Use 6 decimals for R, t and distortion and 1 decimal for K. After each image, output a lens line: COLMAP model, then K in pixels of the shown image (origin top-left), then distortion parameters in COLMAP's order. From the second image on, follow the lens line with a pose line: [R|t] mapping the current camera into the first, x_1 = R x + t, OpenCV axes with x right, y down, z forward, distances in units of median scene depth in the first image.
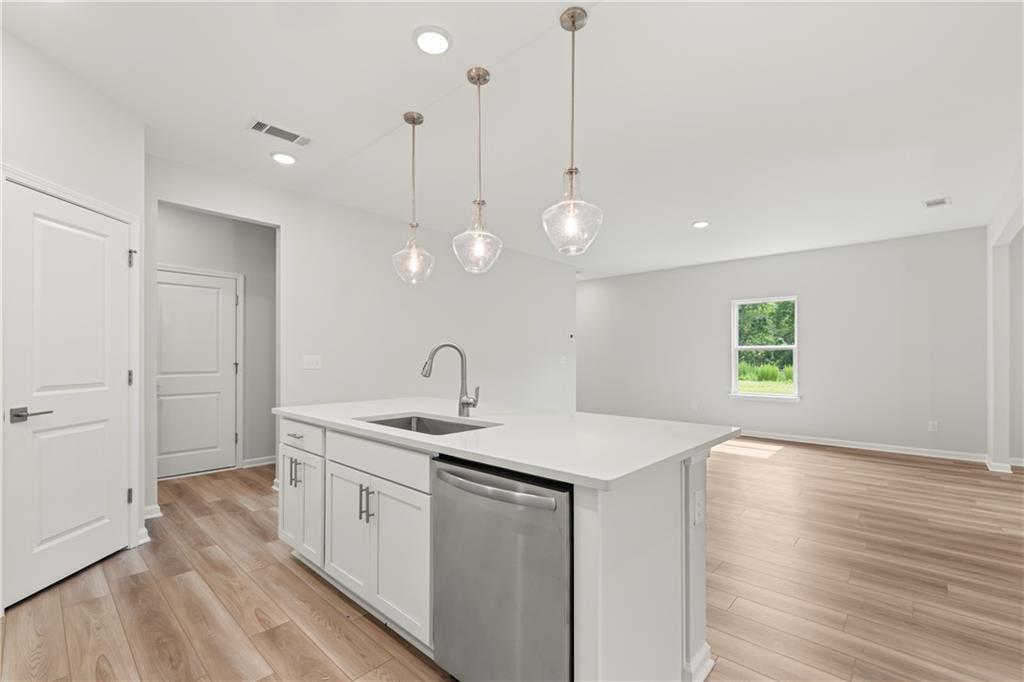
lens RADIAL K [[444.3, 0, 514.3], [0, 444.3, 350.4], [0, 0, 1]] dist [-0.001015, -0.000673]
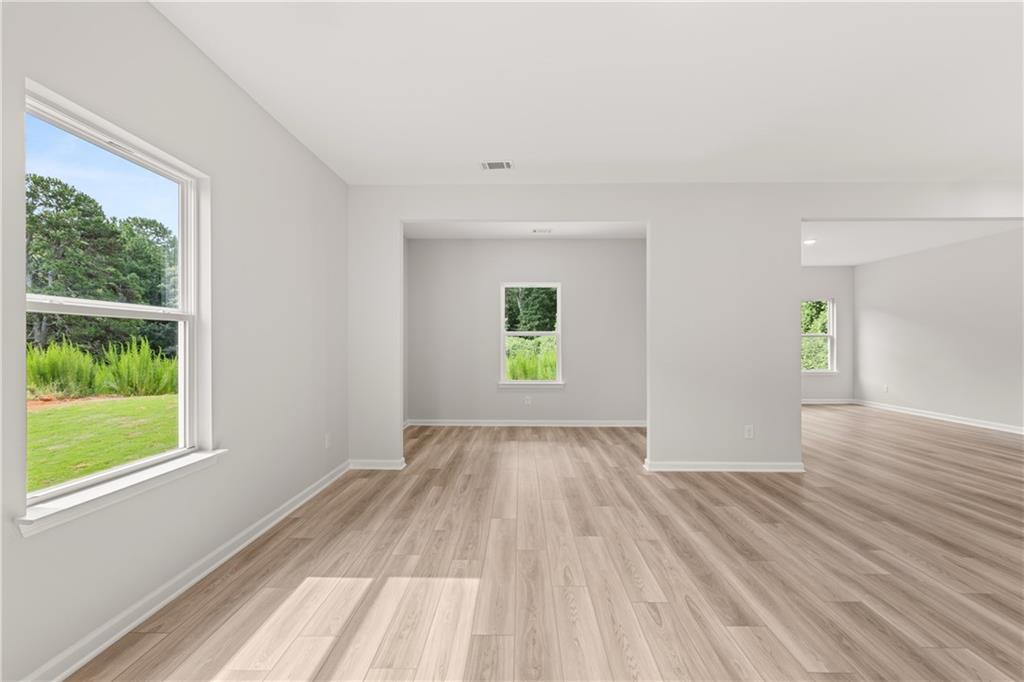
lens RADIAL K [[444.3, 0, 506.8], [0, 444.3, 343.2], [0, 0, 1]] dist [-0.001015, -0.000673]
pose [[-0.652442, -0.000708, 0.757838, 0.373922], [-0.010910, 0.999905, -0.008458, 0.033221], [-0.757760, -0.013787, -0.652388, 2.106067]]
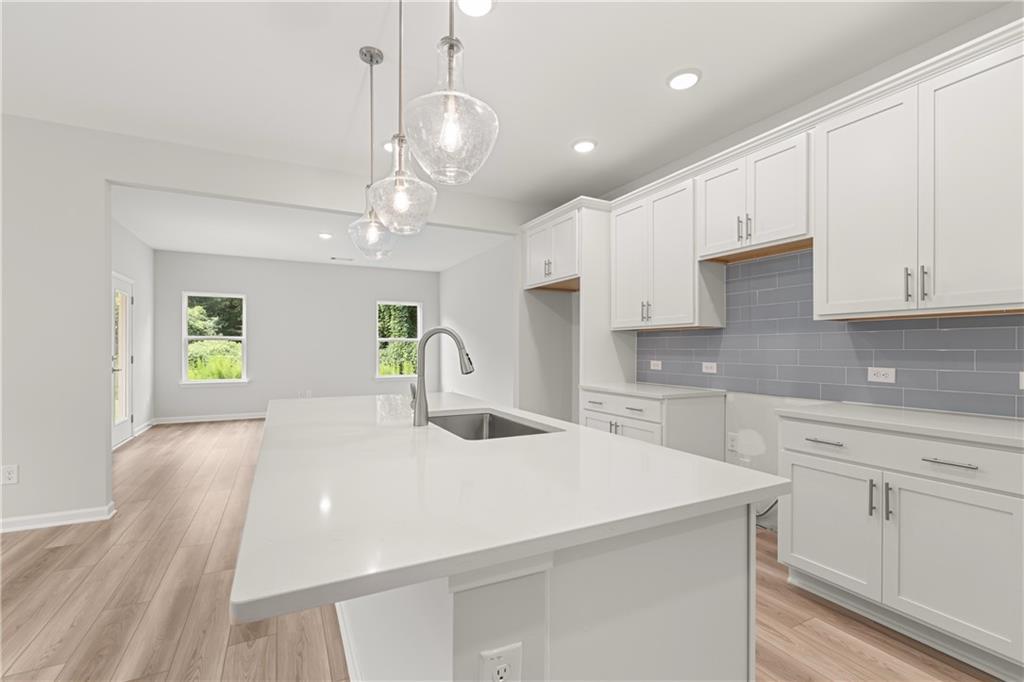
lens RADIAL K [[444.3, 0, 515.5], [0, 444.3, 347.0], [0, 0, 1]] dist [-0.001015, -0.000673]
pose [[-0.937960, -0.003150, 0.346729, -0.383311], [-0.008706, 0.999857, -0.014466, 0.018656], [-0.346634, -0.016587, -0.937854, 1.208407]]
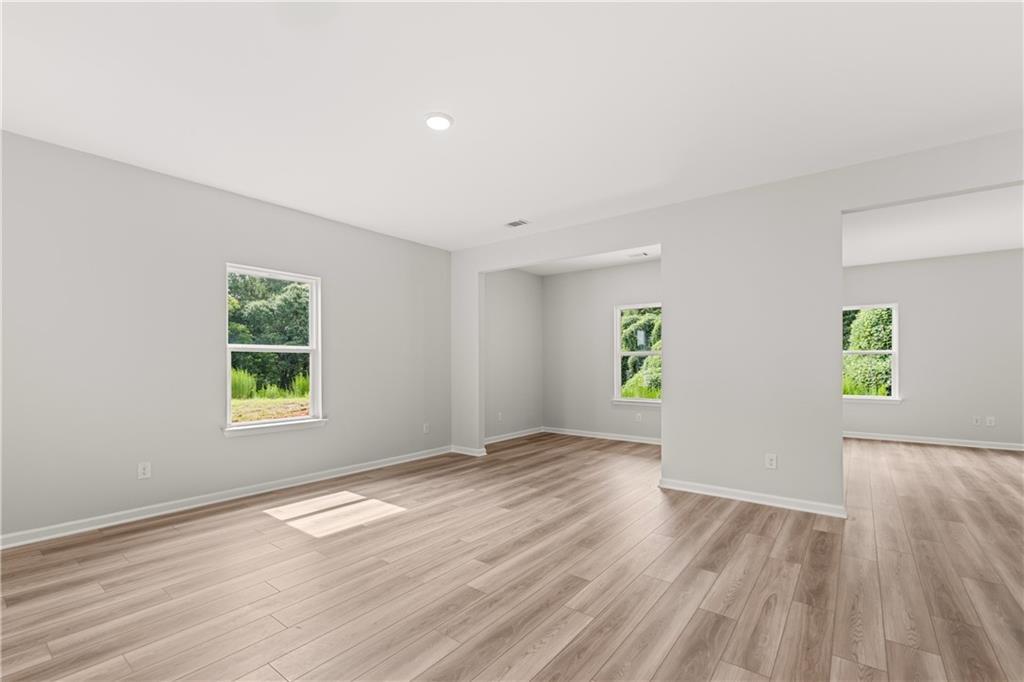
lens RADIAL K [[444.3, 0, 503.6], [0, 444.3, 370.4], [0, 0, 1]] dist [-0.001015, -0.000673]
pose [[-0.067043, -0.017212, 0.997602, -0.218727], [-0.010649, 0.999807, 0.016534, 0.023119], [-0.997693, -0.009515, -0.067213, 1.498483]]
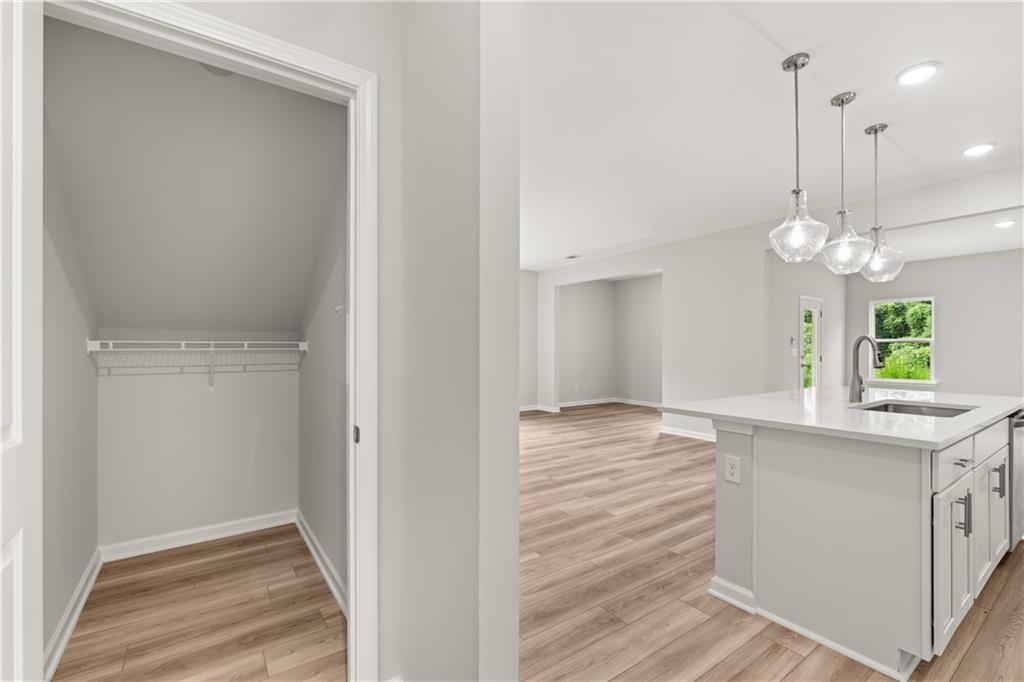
lens RADIAL K [[444.3, 0, 508.3], [0, 444.3, 342.5], [0, 0, 1]] dist [-0.001015, -0.000673]
pose [[0.216096, 0.011038, 0.976310, -1.016342], [-0.015541, 0.999848, -0.007865, 0.016230], [-0.976249, -0.013474, 0.216234, 1.179075]]
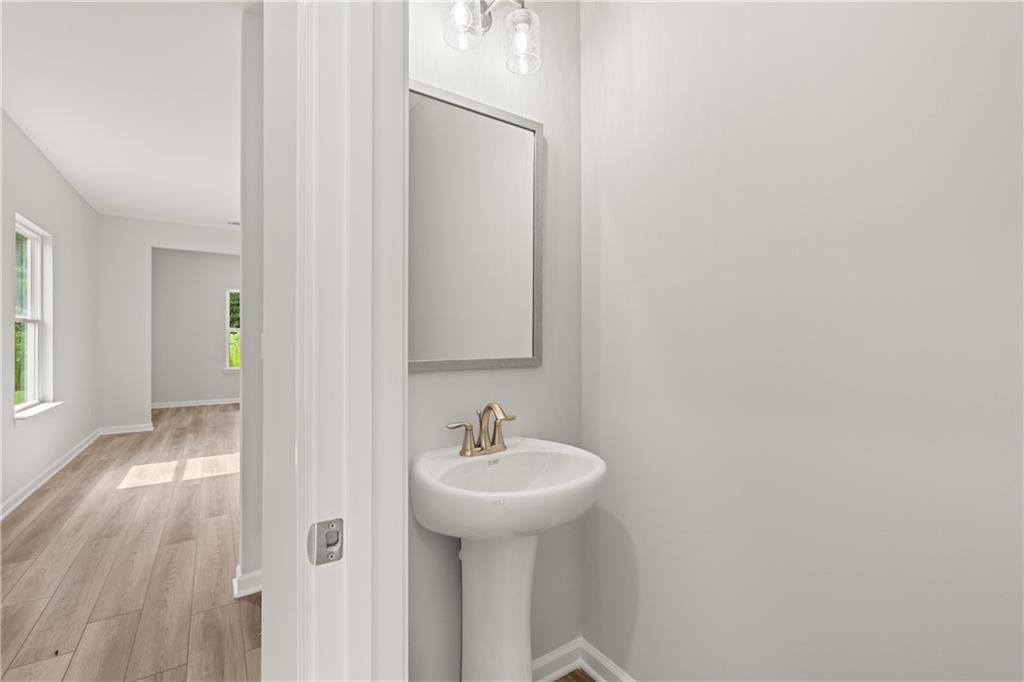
lens RADIAL K [[444.3, 0, 509.2], [0, 444.3, 337.0], [0, 0, 1]] dist [-0.001015, -0.000673]
pose [[-0.970878, -0.002149, 0.239564, -0.252616], [-0.005993, 0.999865, -0.015317, 0.043719], [-0.239499, -0.016307, -0.970760, 2.882481]]
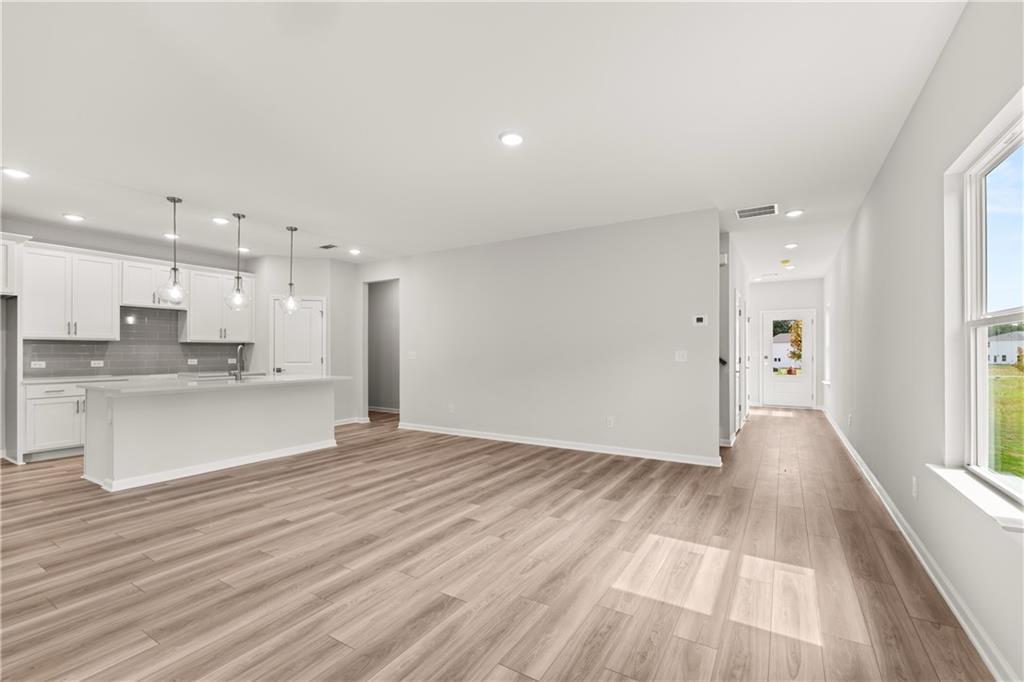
lens RADIAL K [[444.3, 0, 511.2], [0, 444.3, 346.6], [0, 0, 1]] dist [-0.001015, -0.000673]
pose [[0.186404, -0.014680, -0.982364, 1.620921], [0.014248, 0.999824, -0.012238, 0.024615], [0.982370, -0.011715, 0.186580, 1.381476]]
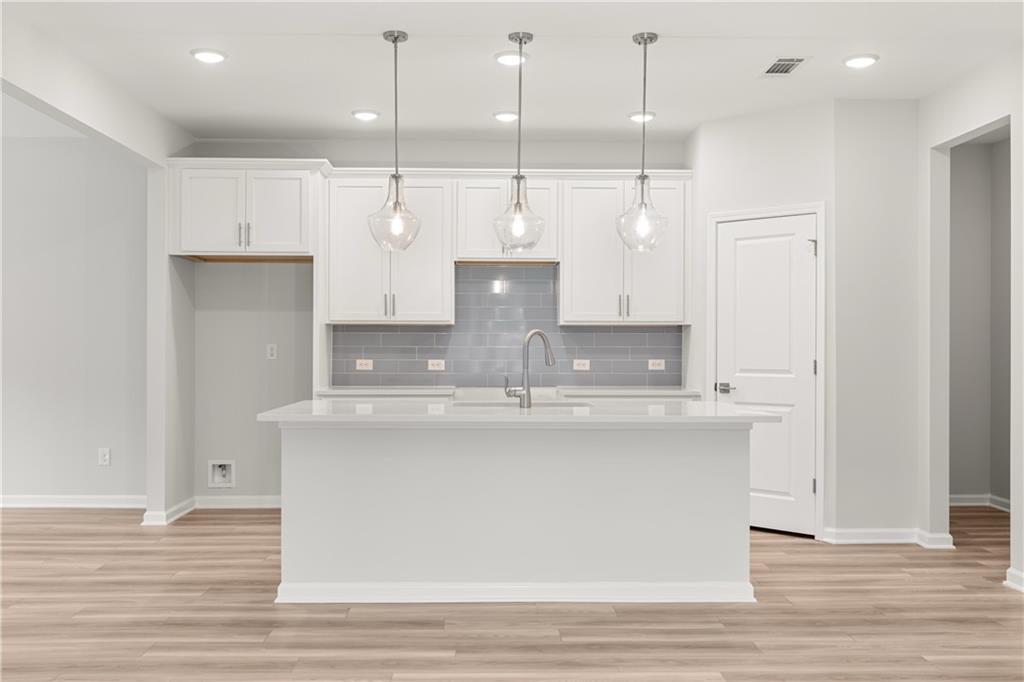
lens RADIAL K [[950.4, 0, 505.8], [0, 950.4, 345.0], [0, 0, 1]] dist [0.014582, 0.000000]
pose [[-0.720933, -0.004690, -0.692989, 0.966208], [0.004716, 0.999921, -0.011674, 0.027952], [0.692989, -0.011684, -0.720854, 1.780254]]
